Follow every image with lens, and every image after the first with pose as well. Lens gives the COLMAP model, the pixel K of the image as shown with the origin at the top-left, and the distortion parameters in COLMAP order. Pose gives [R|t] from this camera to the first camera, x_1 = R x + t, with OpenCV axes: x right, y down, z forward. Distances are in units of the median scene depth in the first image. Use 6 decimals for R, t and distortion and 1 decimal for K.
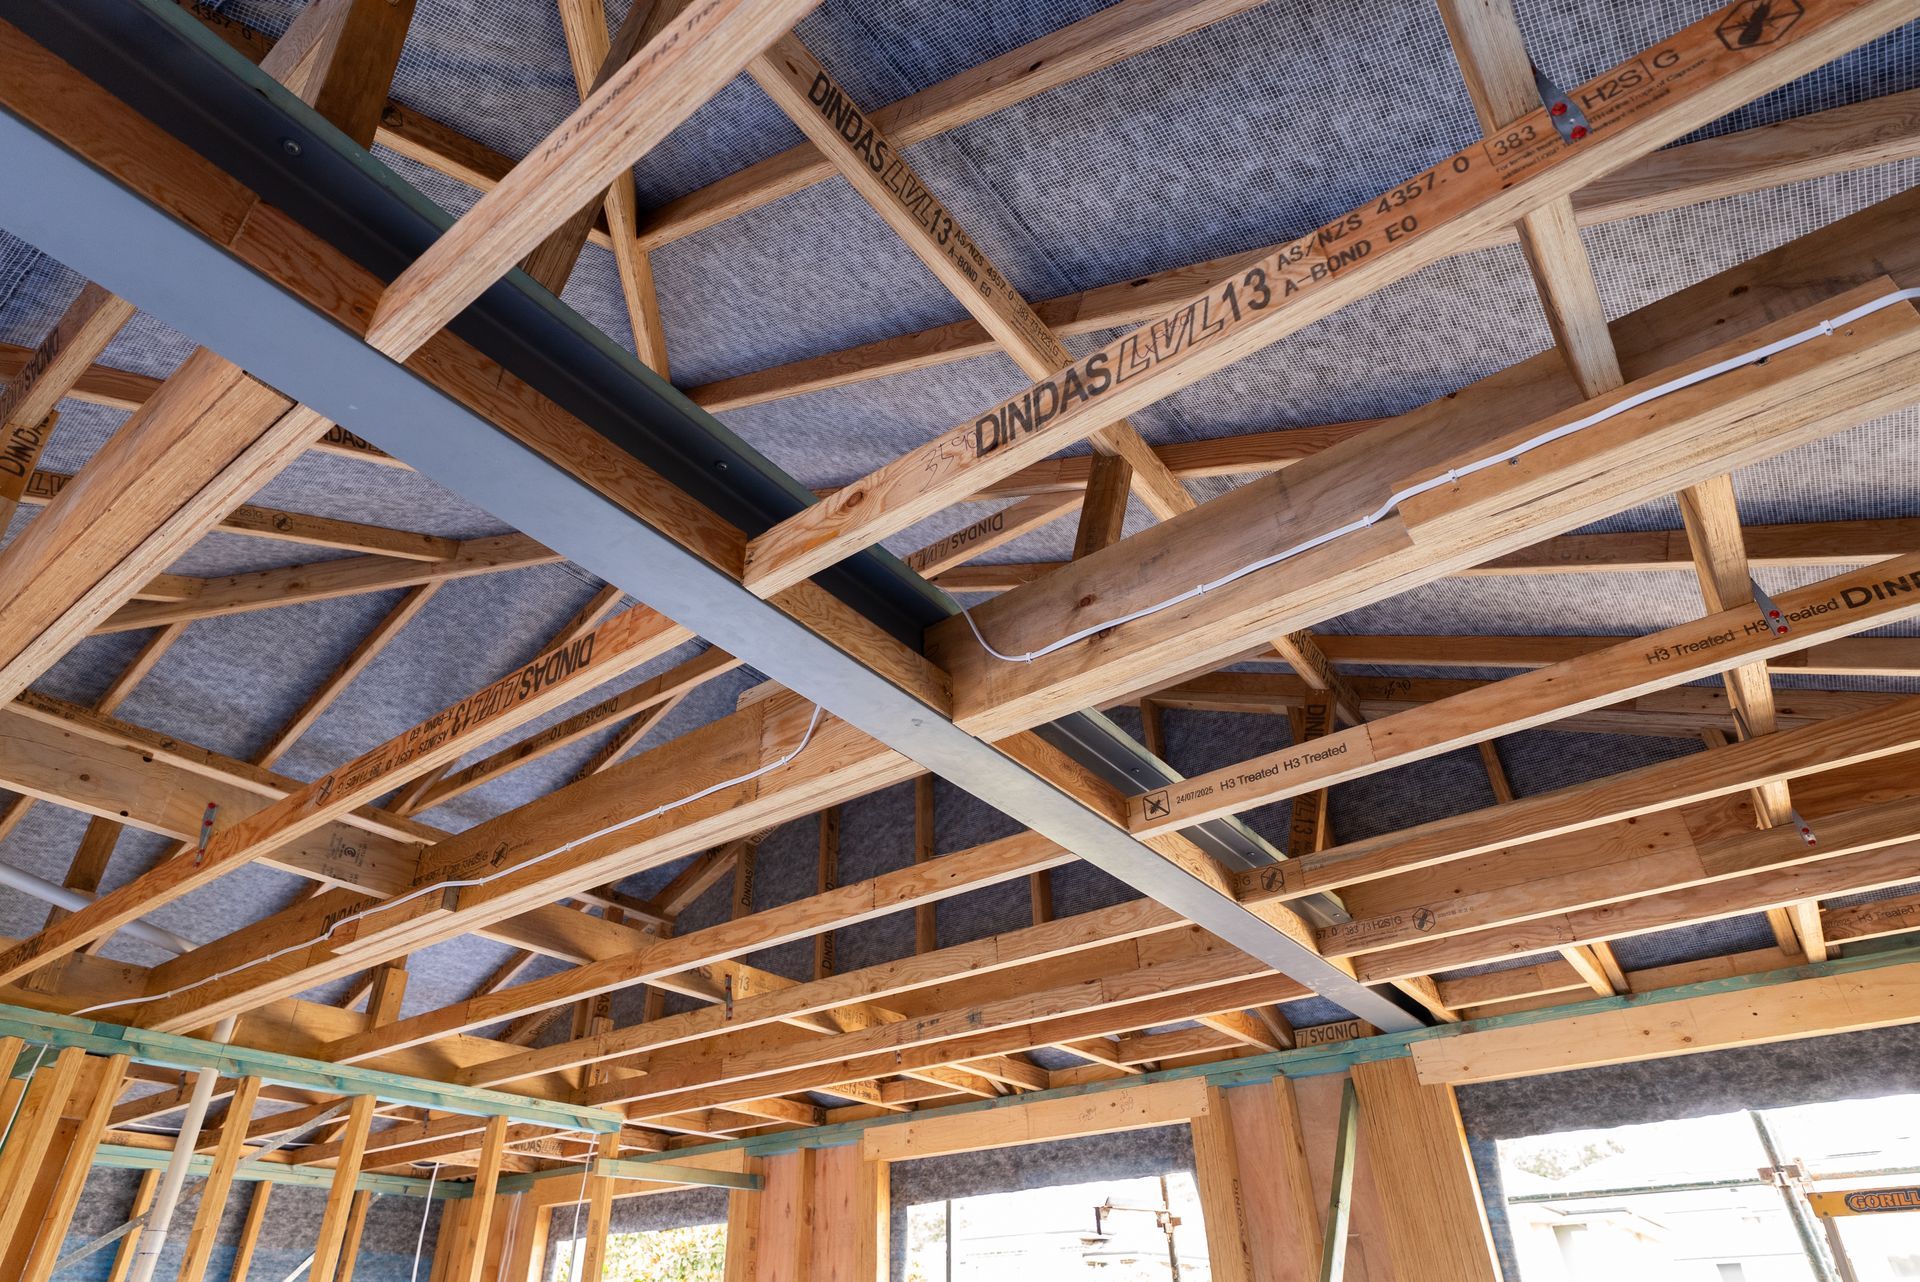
lens RADIAL K [[1079.1, 0, 918.2], [0, 1079.1, 646.6], [0, 0, 1]] dist [-0.026886, 0.014286]
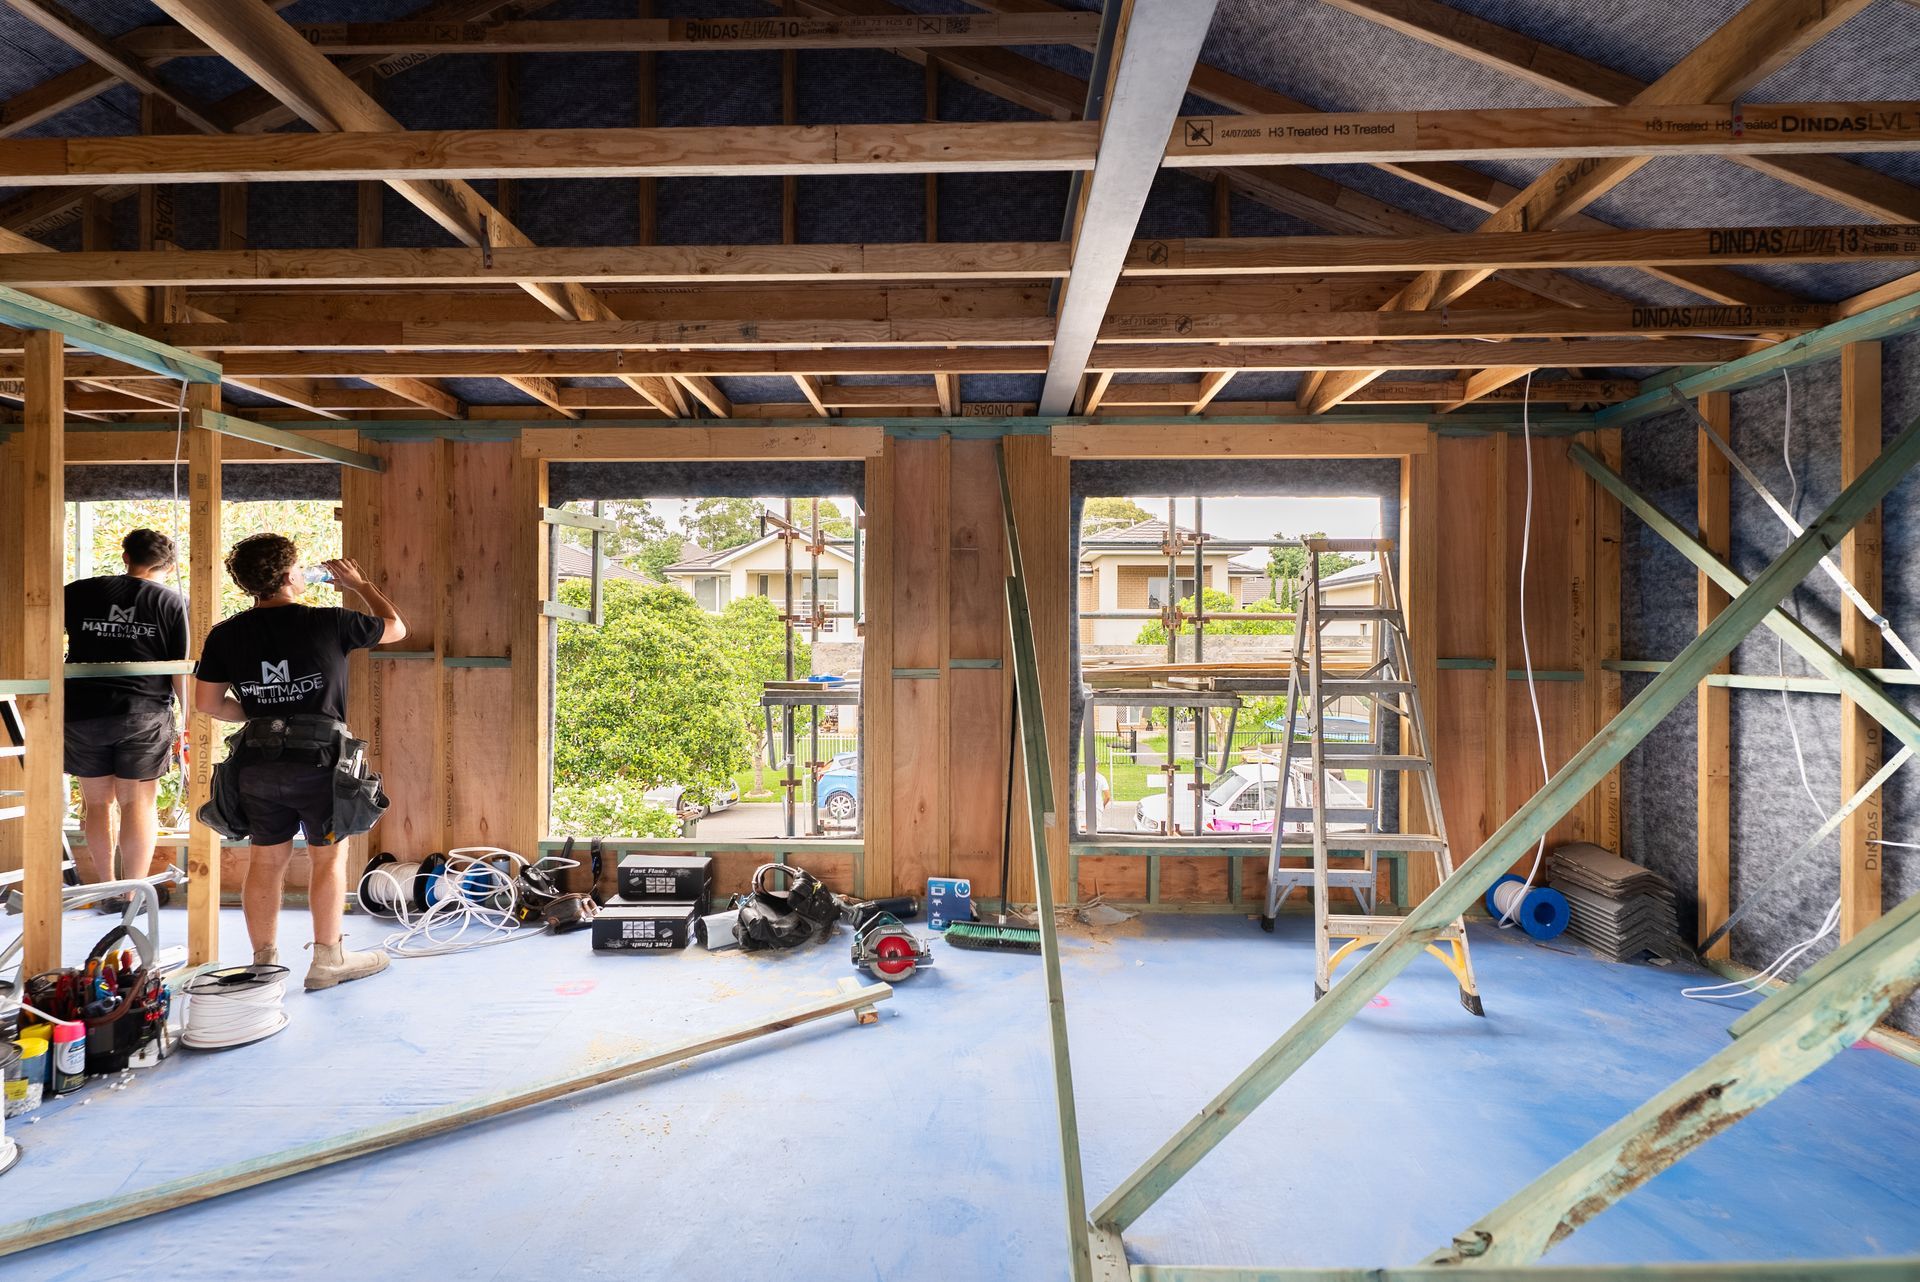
lens RADIAL K [[864.4, 0, 939.8], [0, 864.4, 641.7], [0, 0, 1]] dist [0.004962, -0.000209]
pose [[0.812019, 0.015679, 0.583421, -0.269373], [-0.332793, 0.833640, 0.440787, 0.162659], [-0.479452, -0.552086, 0.682149, 0.180565]]
